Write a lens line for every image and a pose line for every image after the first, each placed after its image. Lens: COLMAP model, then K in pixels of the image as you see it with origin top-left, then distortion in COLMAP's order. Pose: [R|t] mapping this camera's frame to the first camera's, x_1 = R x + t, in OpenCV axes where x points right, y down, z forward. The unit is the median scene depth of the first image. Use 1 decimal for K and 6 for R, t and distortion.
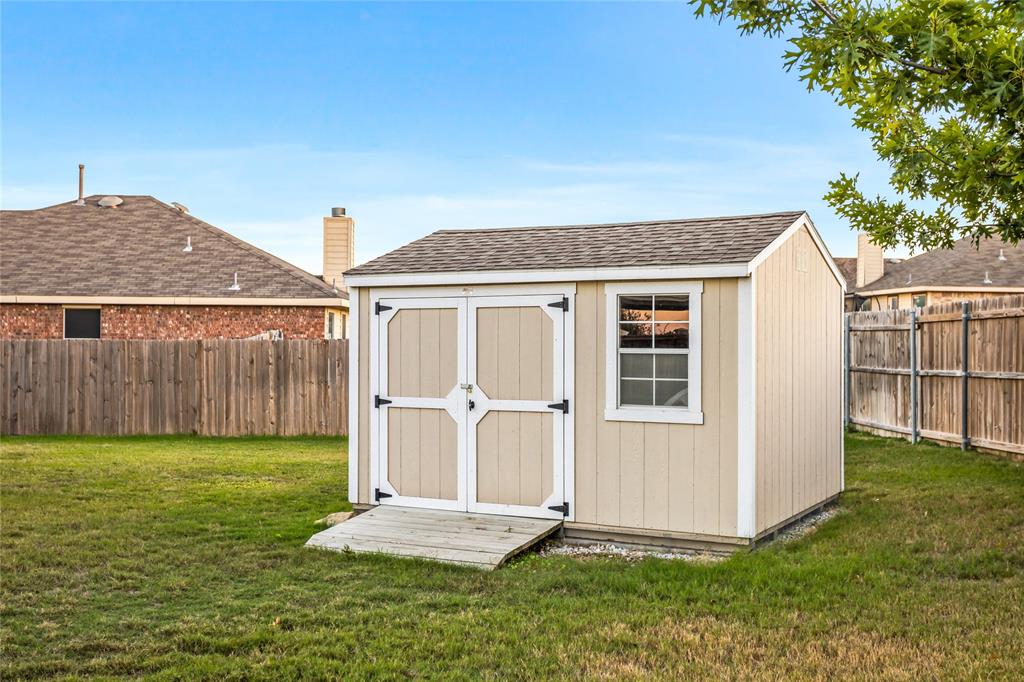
lens RADIAL K [[1116.1, 0, 512.0], [0, 1116.1, 341.0], [0, 0, 1]] dist [0.034541, -0.000287]
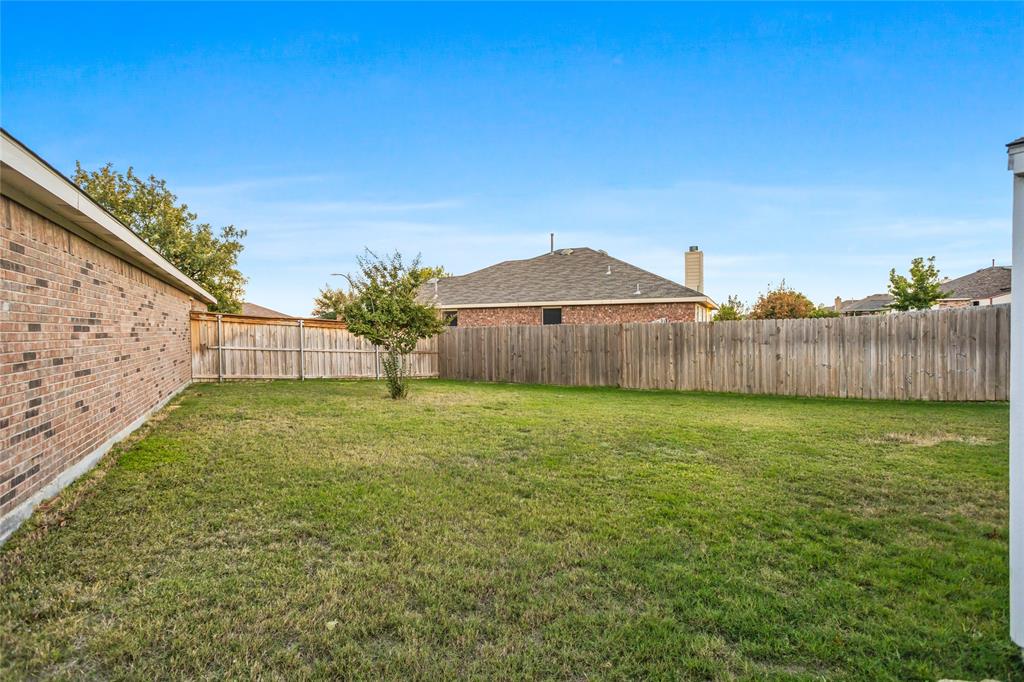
lens RADIAL K [[490.0, 0, 507.2], [0, 490.0, 339.8], [0, 0, 1]] dist [-0.049101, 0.031167]
pose [[0.889071, -0.005350, -0.457737, -0.116963], [0.016394, 0.999662, 0.020158, 0.005059], [0.457475, -0.025426, 0.888859, 0.354882]]
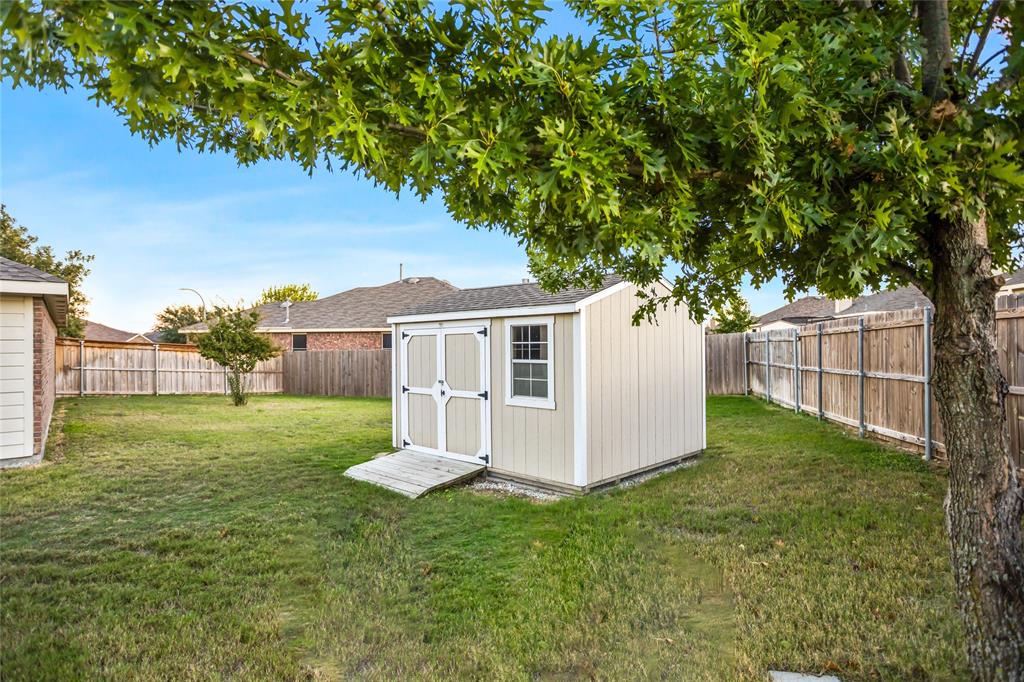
lens RADIAL K [[561.8, 0, 512.0], [0, 561.8, 341.0], [0, 0, 1]] dist [-0.048591, 0.032860]
pose [[0.963372, -0.012782, -0.267865, 0.130399], [0.010772, 0.999902, -0.008974, -0.005224], [0.267953, 0.005760, 0.963415, 0.099971]]
